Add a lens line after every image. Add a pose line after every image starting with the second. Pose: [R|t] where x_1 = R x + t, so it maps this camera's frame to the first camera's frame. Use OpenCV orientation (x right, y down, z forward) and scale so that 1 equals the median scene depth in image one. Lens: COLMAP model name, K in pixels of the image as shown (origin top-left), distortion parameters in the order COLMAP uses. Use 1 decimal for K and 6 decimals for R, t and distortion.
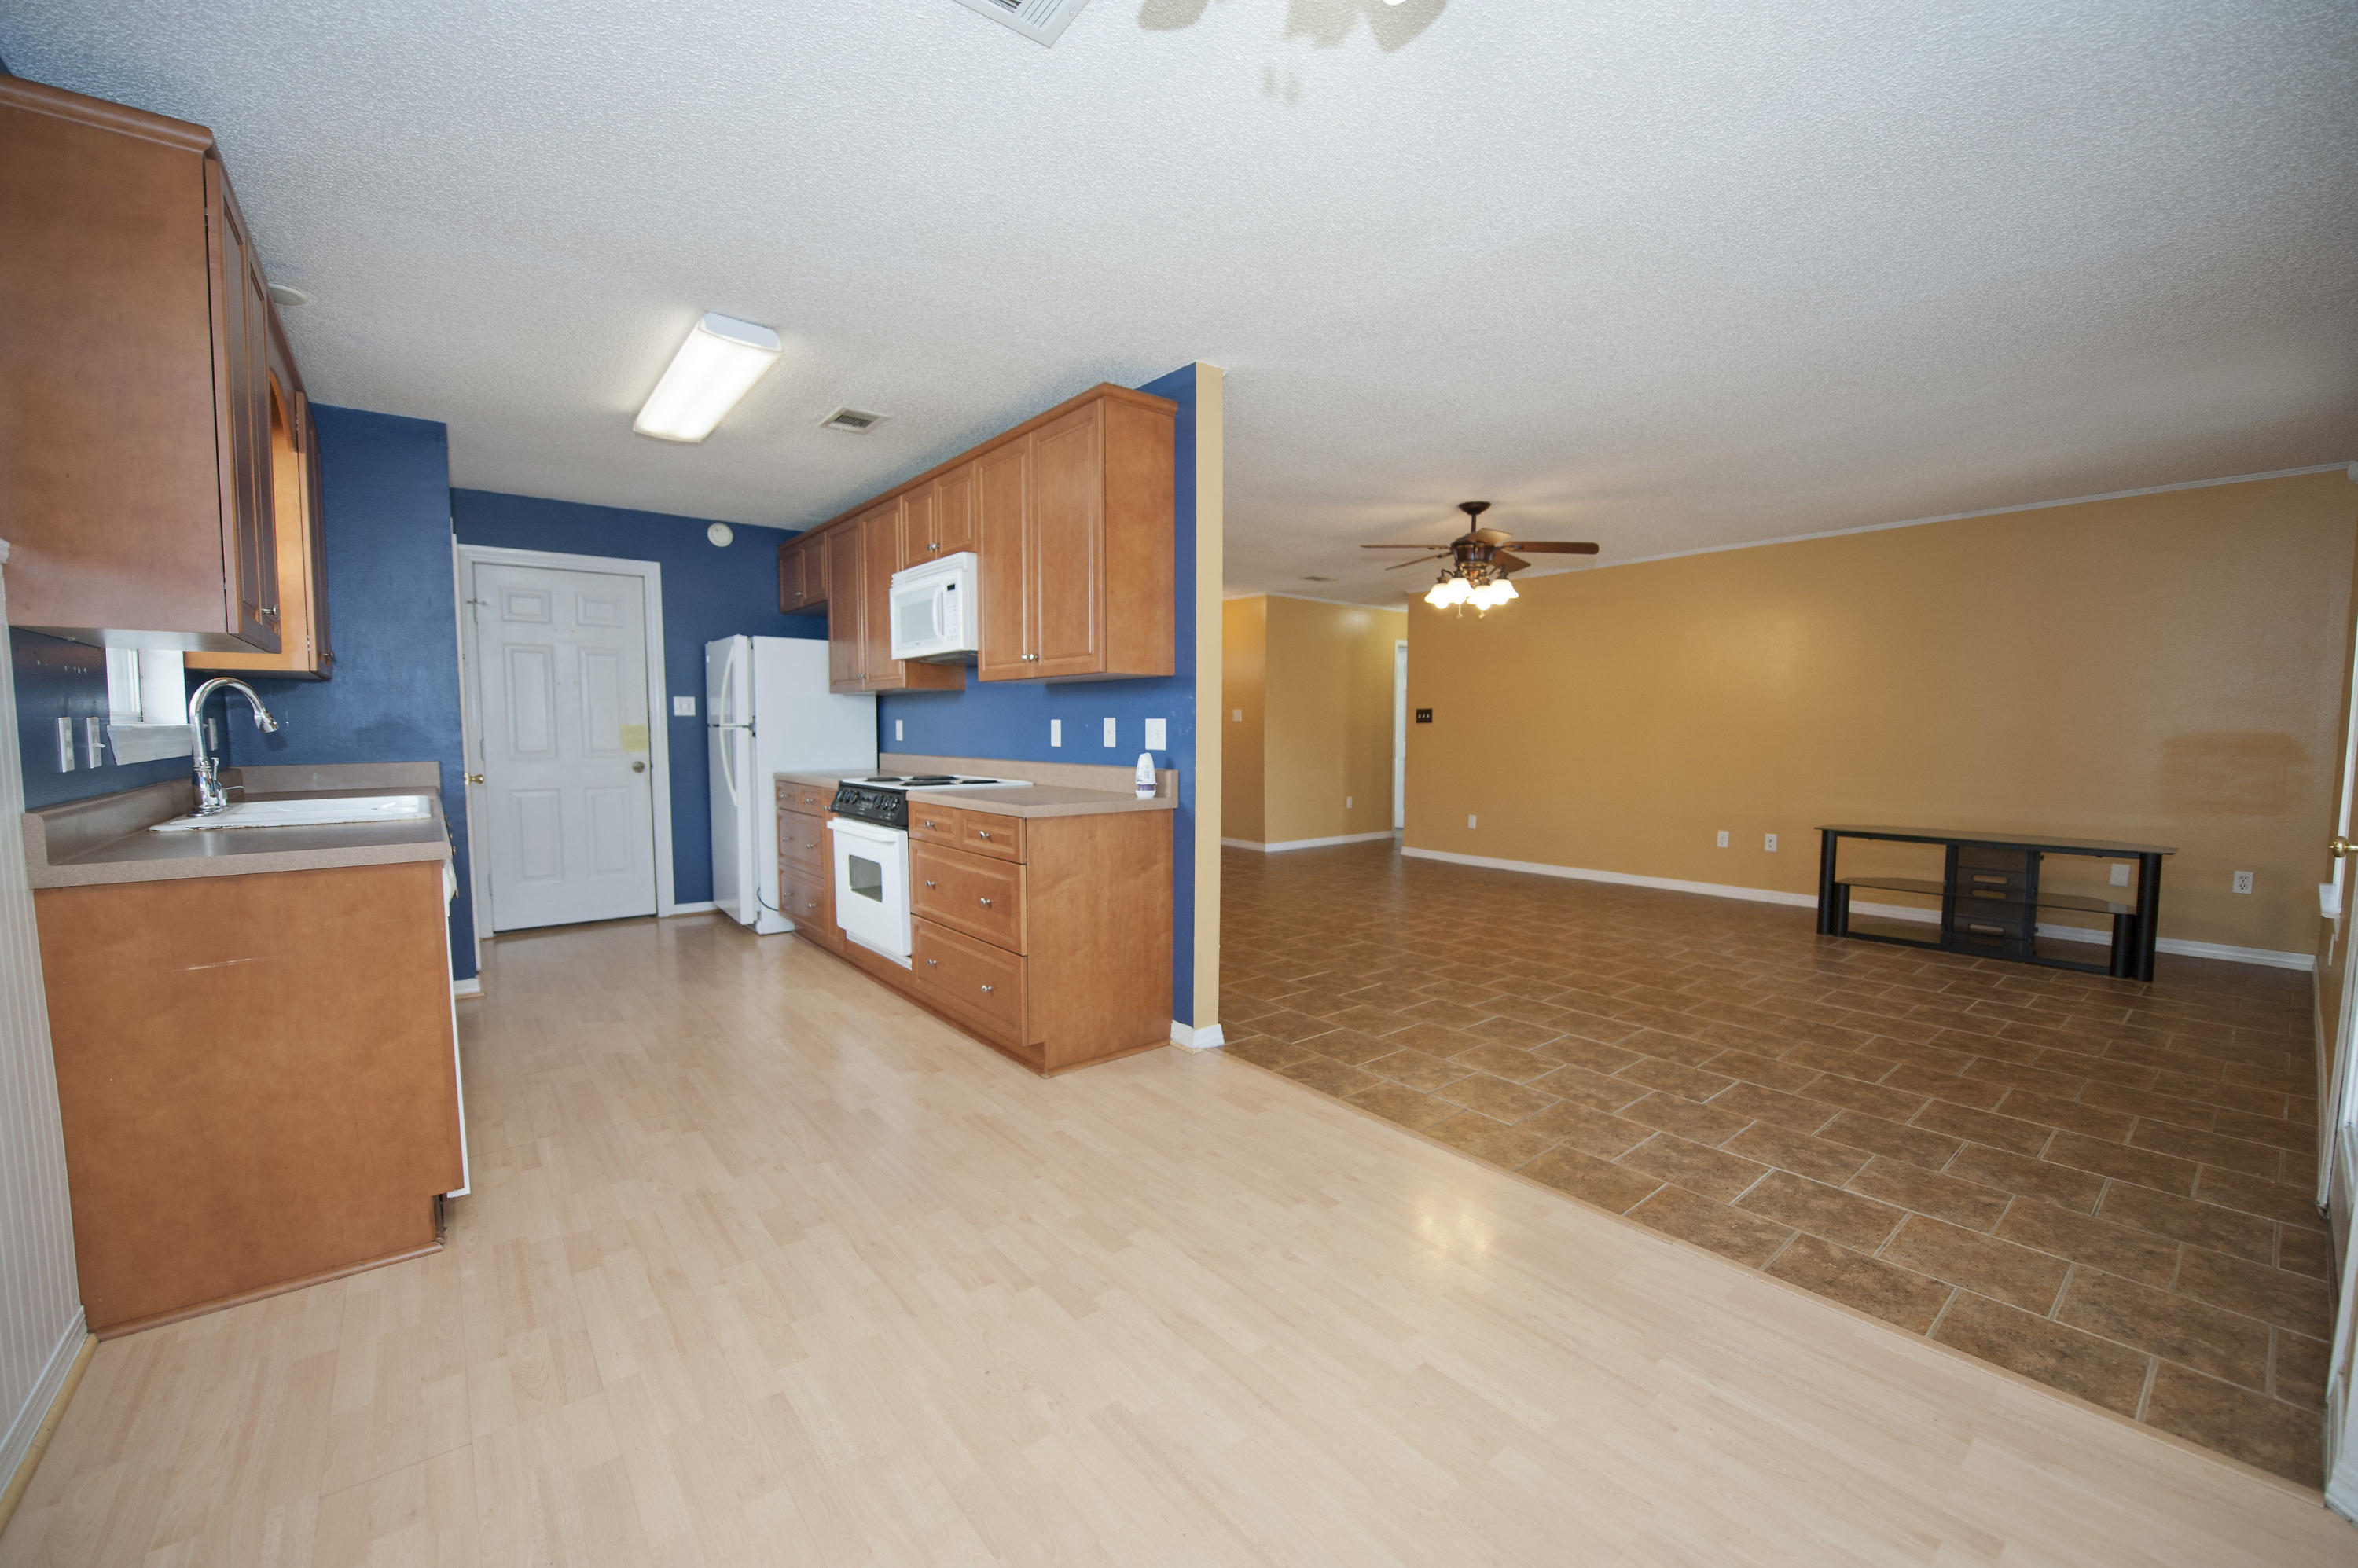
lens RADIAL K [[940.1, 0, 1185.5], [0, 940.1, 794.6], [0, 0, 1]] dist [-0.013039, -0.003875]
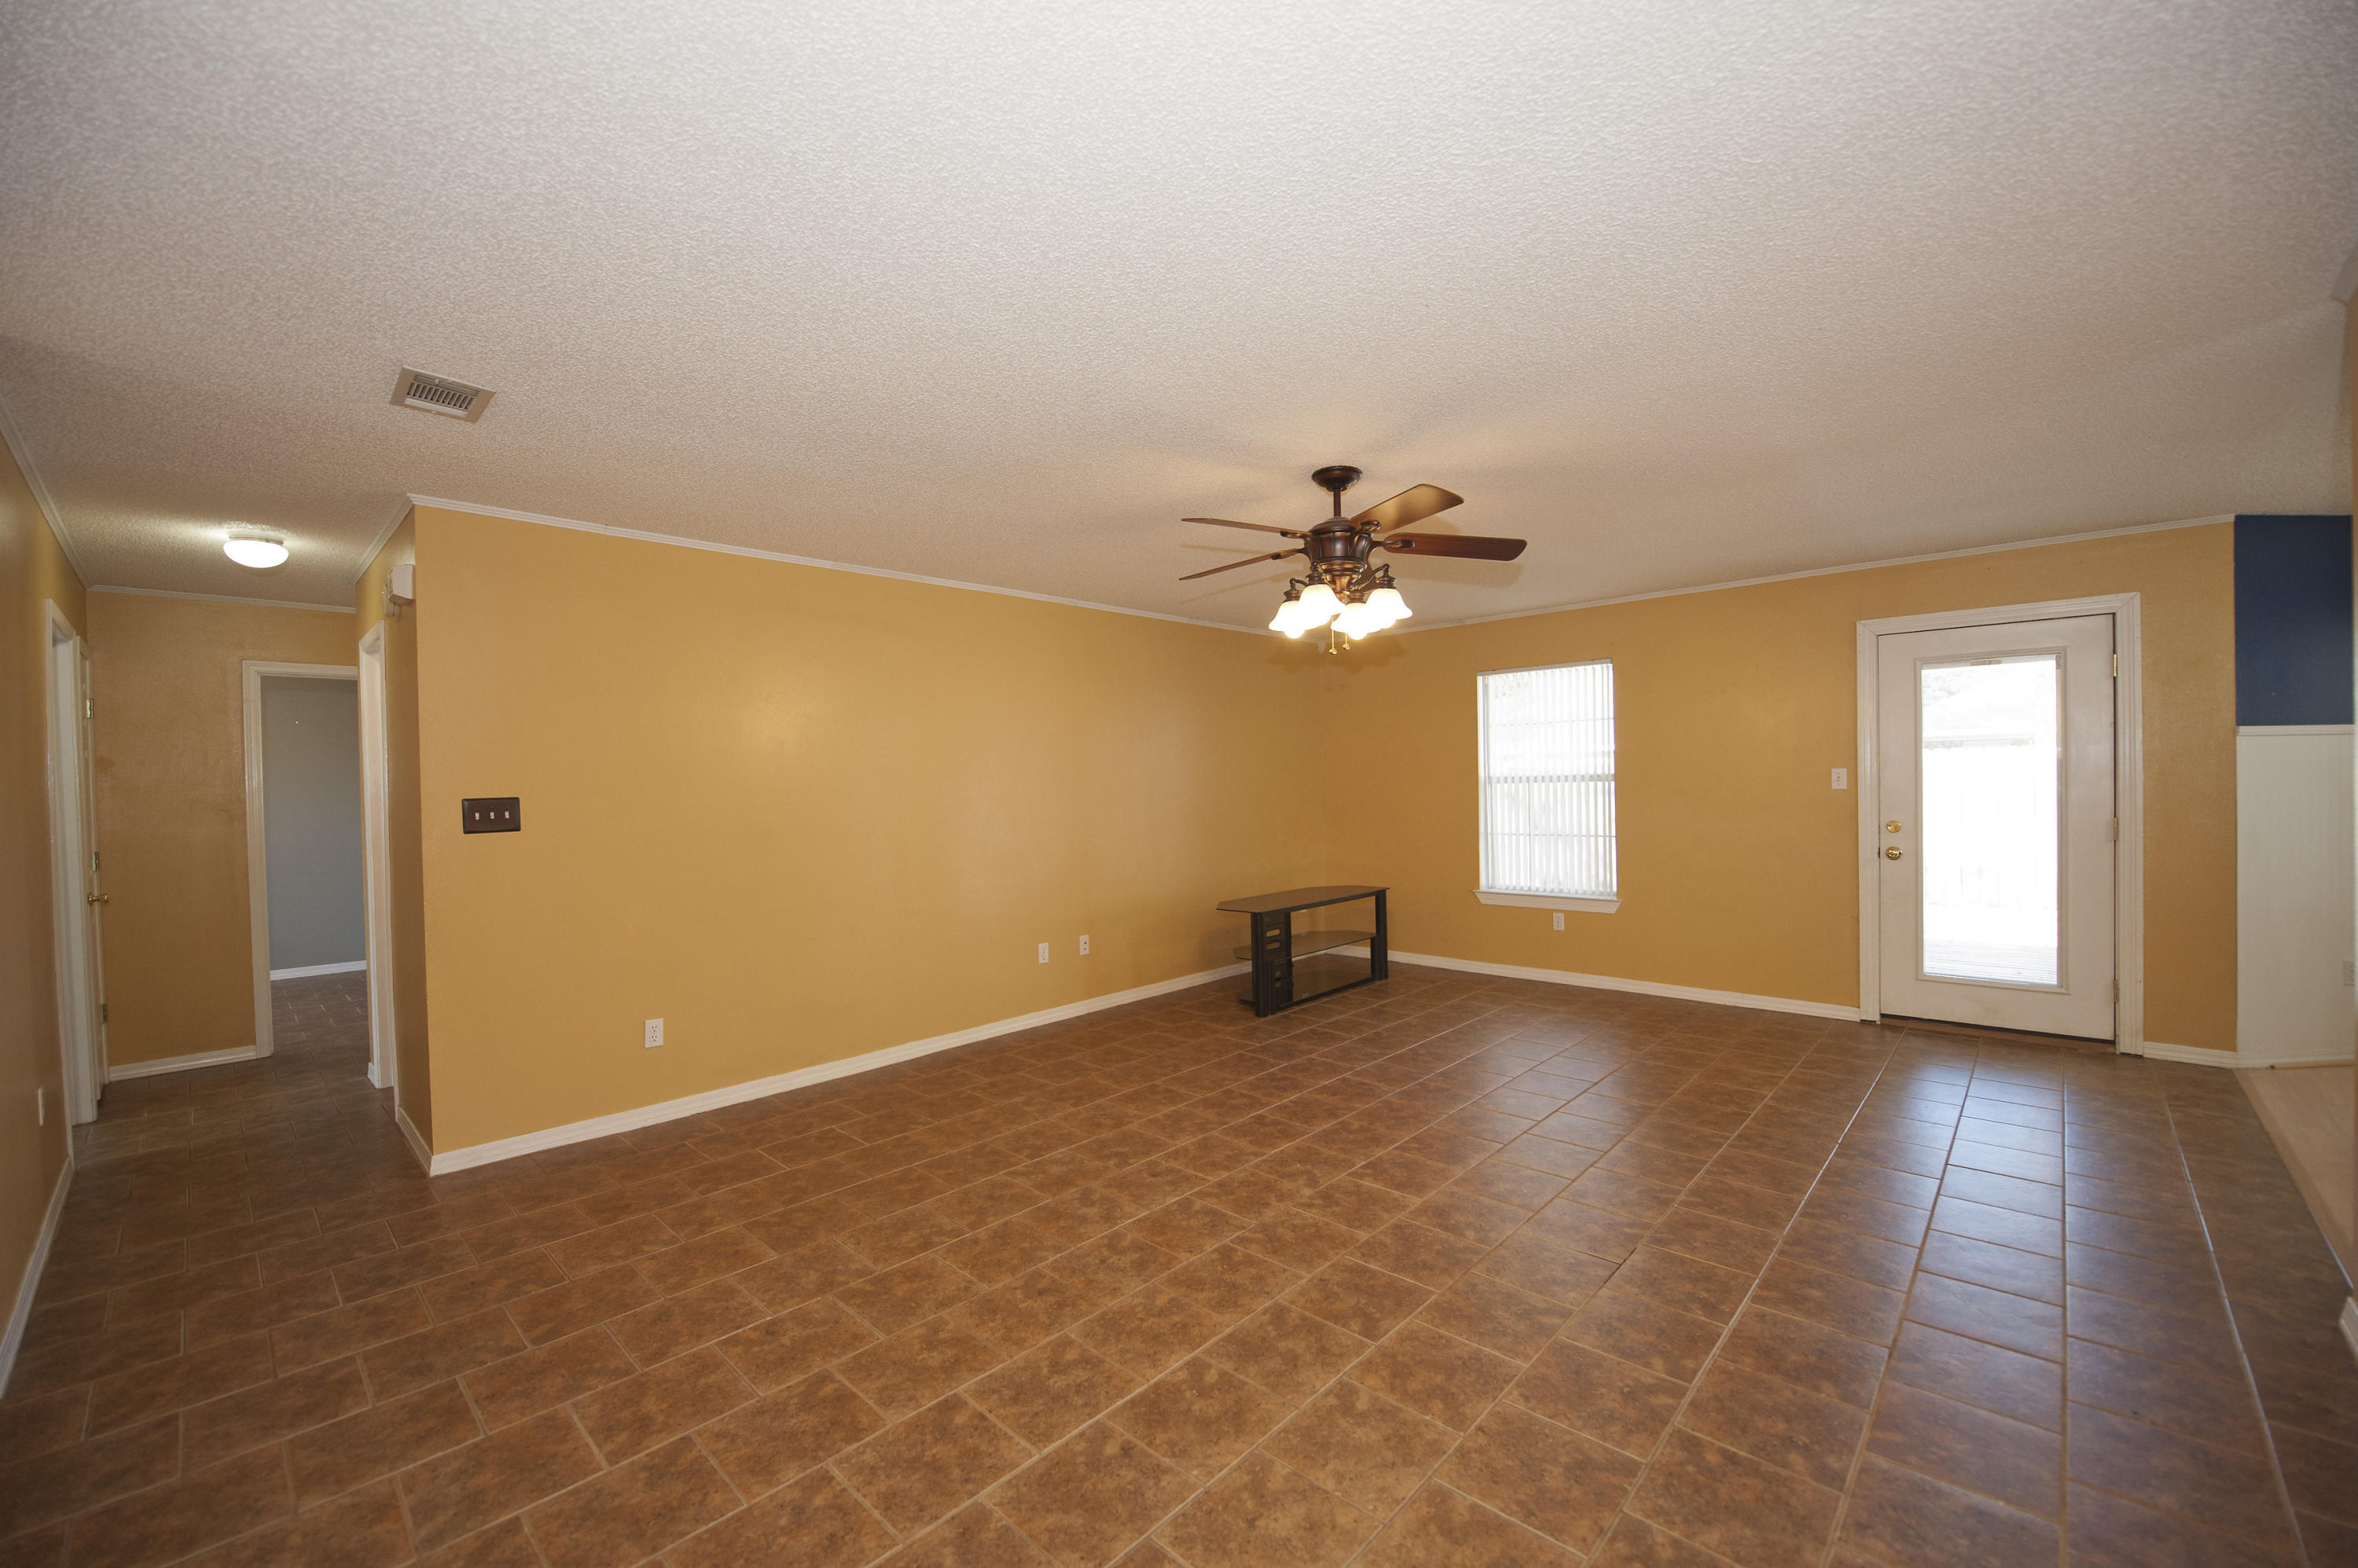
lens RADIAL K [[942.8, 0, 1185.8], [0, 942.8, 794.1], [0, 0, 1]] dist [-0.013723, -0.002822]
pose [[-0.130946, -0.010393, 0.991335, -0.362854], [0.091969, 0.995506, 0.022585, -0.140477], [-0.987114, 0.094130, -0.129402, 1.418148]]
